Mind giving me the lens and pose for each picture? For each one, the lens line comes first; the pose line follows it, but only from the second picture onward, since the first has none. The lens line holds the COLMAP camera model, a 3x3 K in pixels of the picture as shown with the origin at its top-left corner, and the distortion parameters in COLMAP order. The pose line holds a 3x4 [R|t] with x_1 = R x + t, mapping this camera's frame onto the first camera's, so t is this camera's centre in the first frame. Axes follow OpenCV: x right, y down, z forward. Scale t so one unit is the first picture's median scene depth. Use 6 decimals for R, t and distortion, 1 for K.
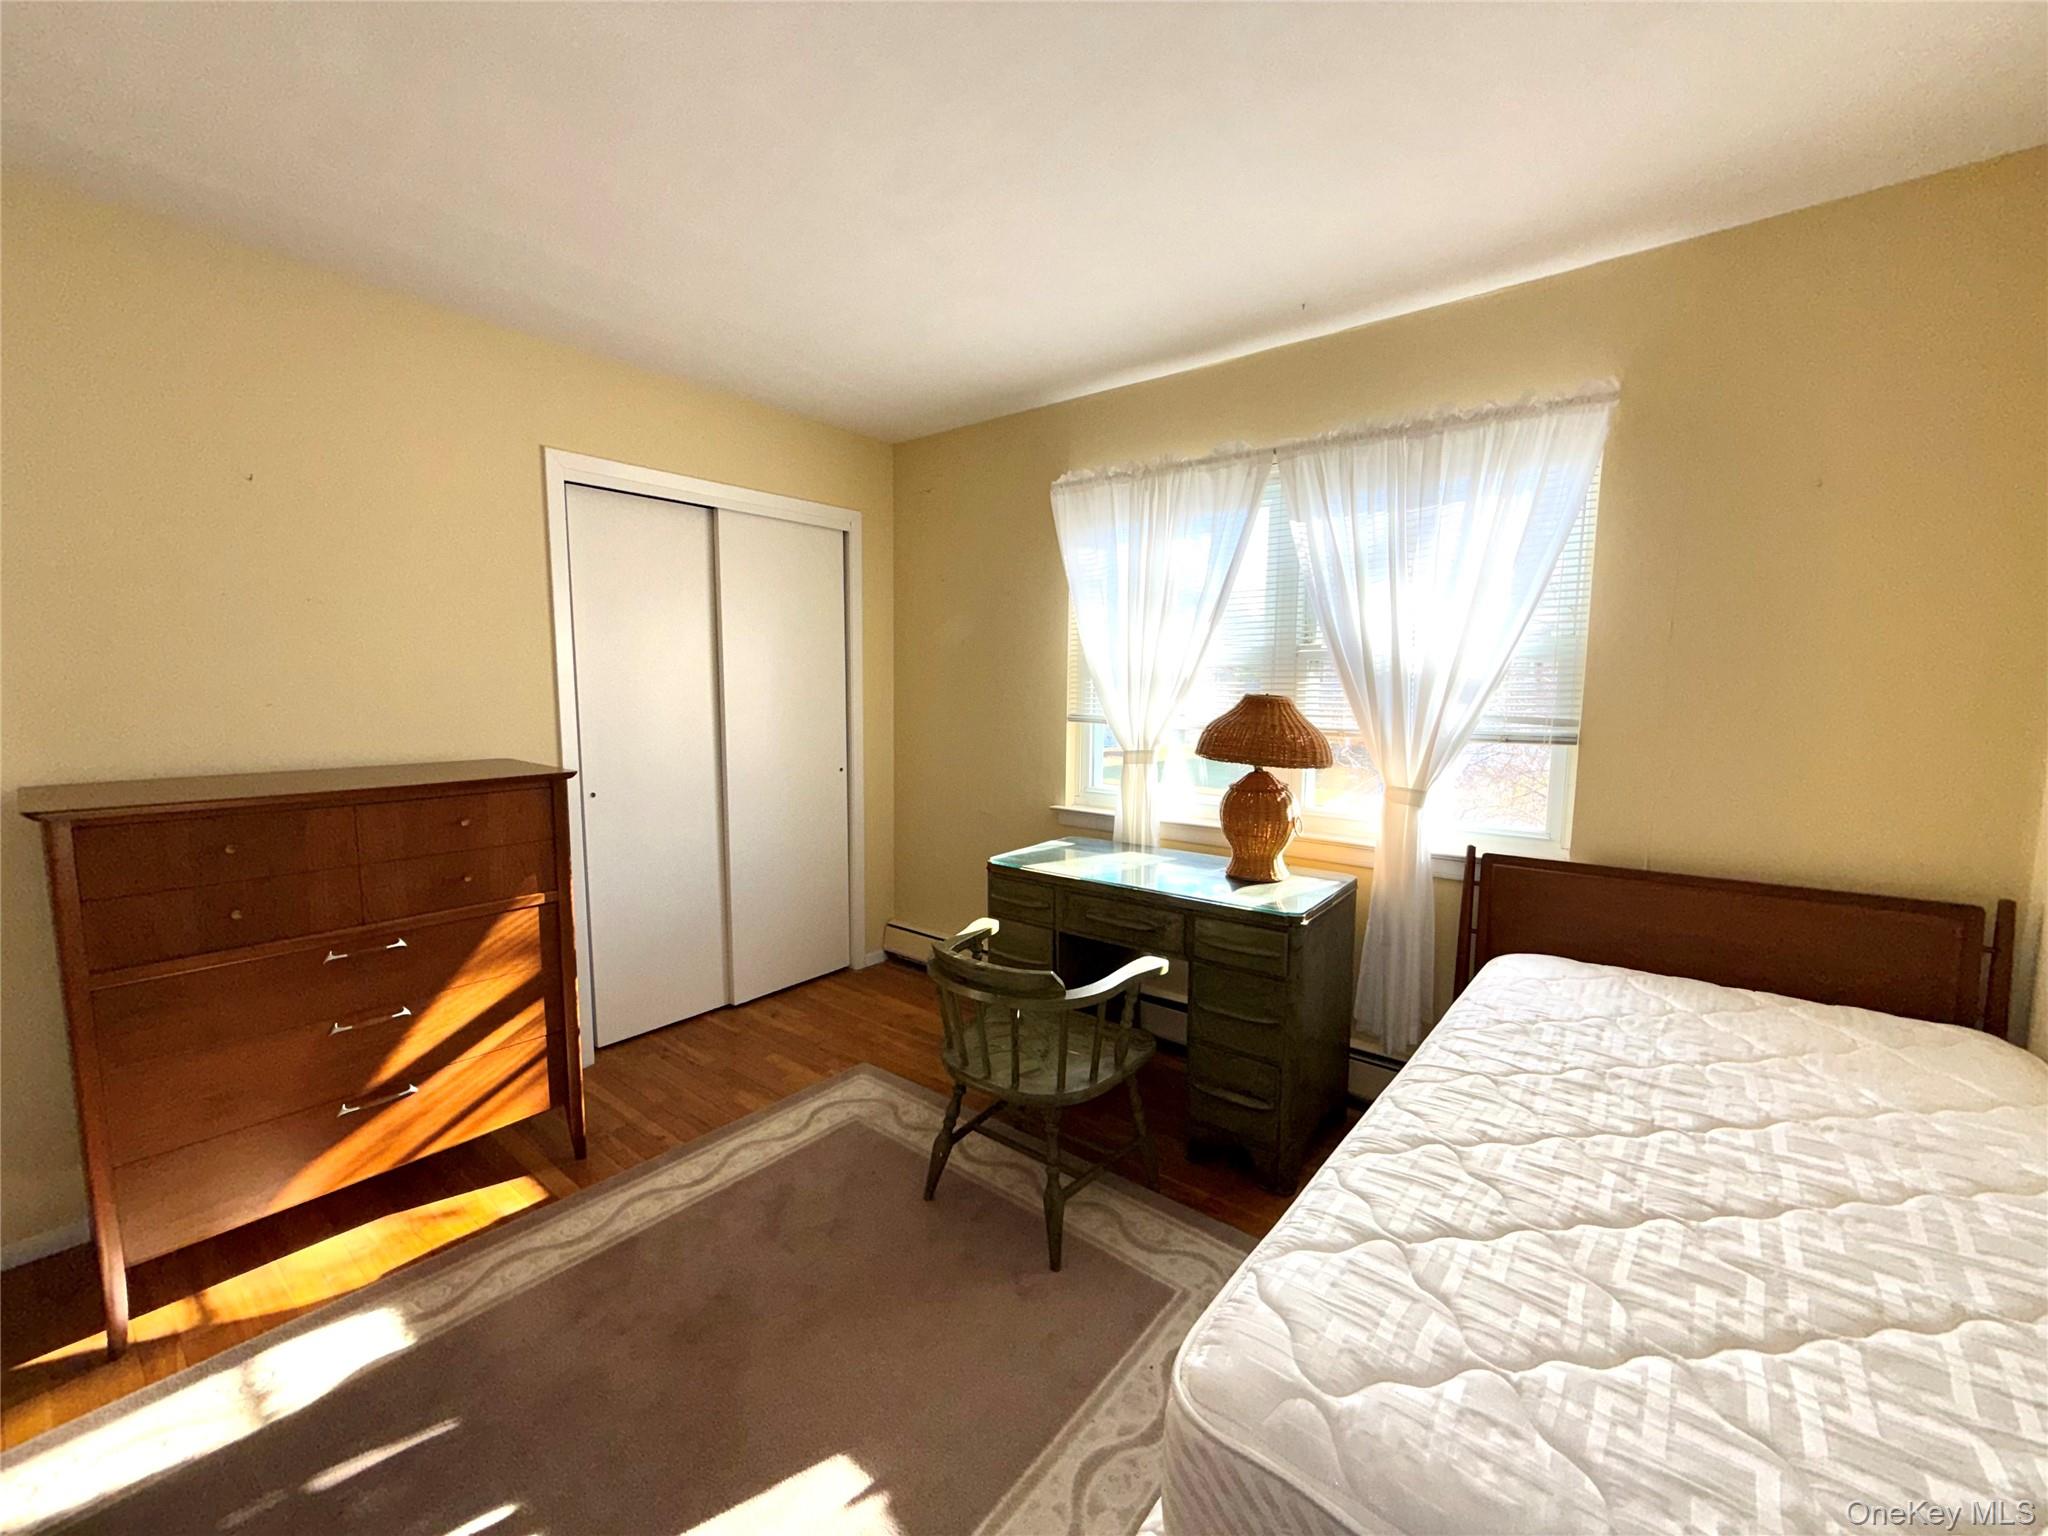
lens RADIAL K [[812.8, 0, 1025.7], [0, 812.8, 768.7], [0, 0, 1]] dist [0.002046, -0.000401]
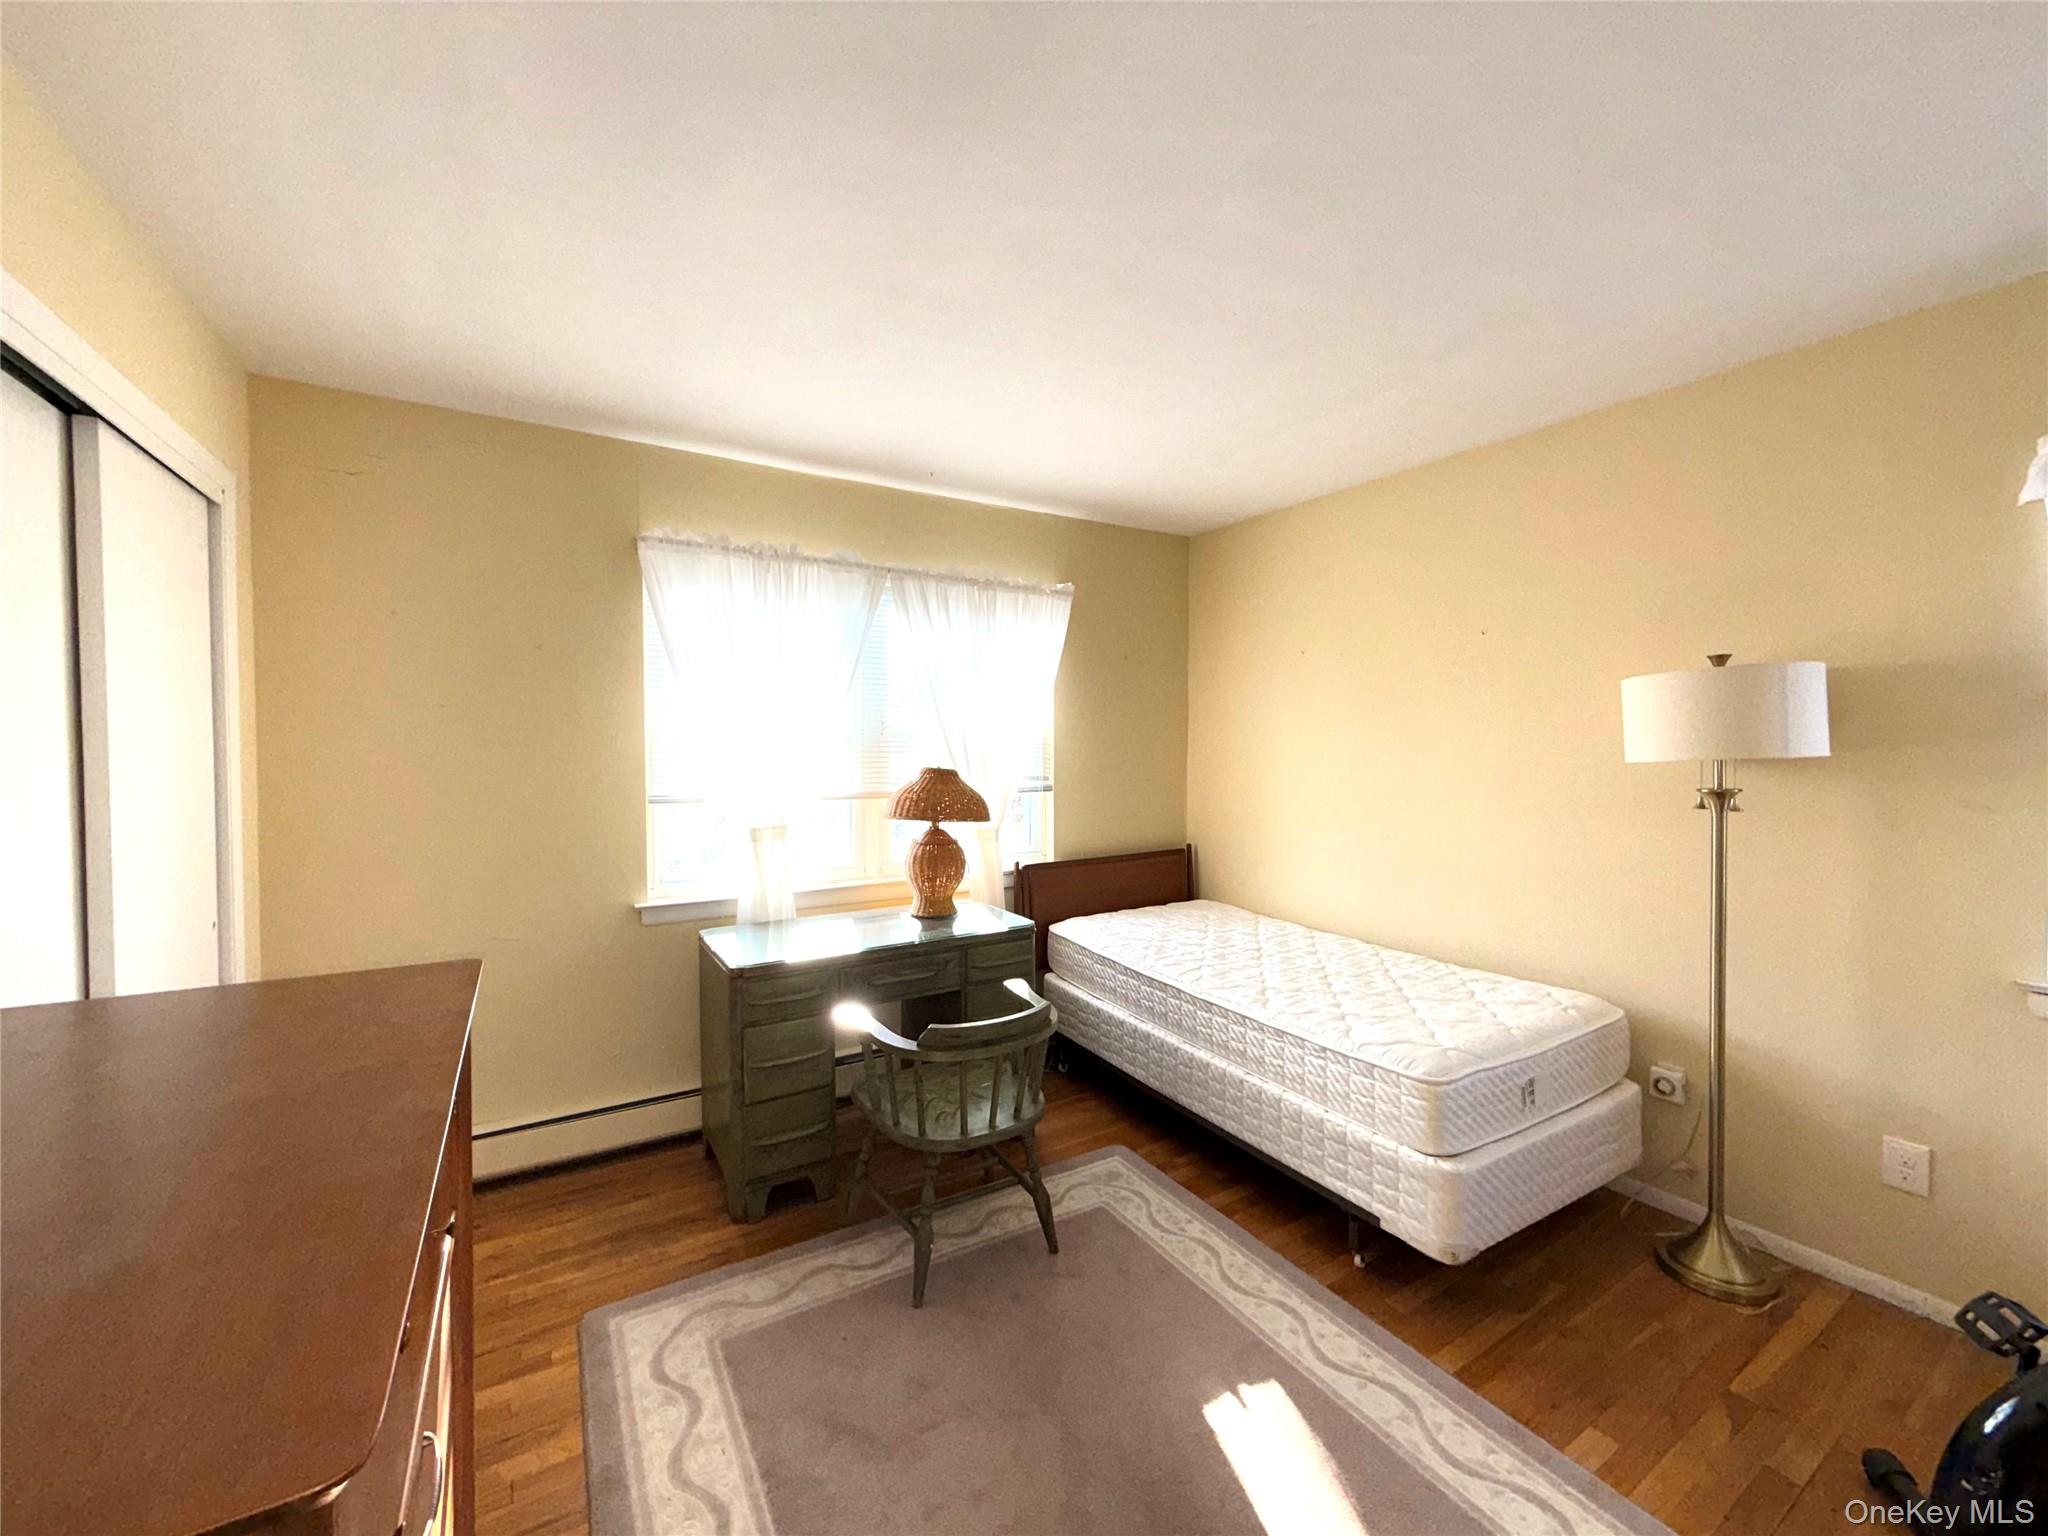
lens RADIAL K [[812.8, 0, 1021.5], [0, 812.8, 765.1], [0, 0, 1]] dist [0.002046, -0.000401]
pose [[0.348794, -0.031090, 0.936684, -0.846313], [0.099751, 0.995004, -0.004119, -0.076293], [-0.931876, 0.094872, 0.350152, 0.439190]]
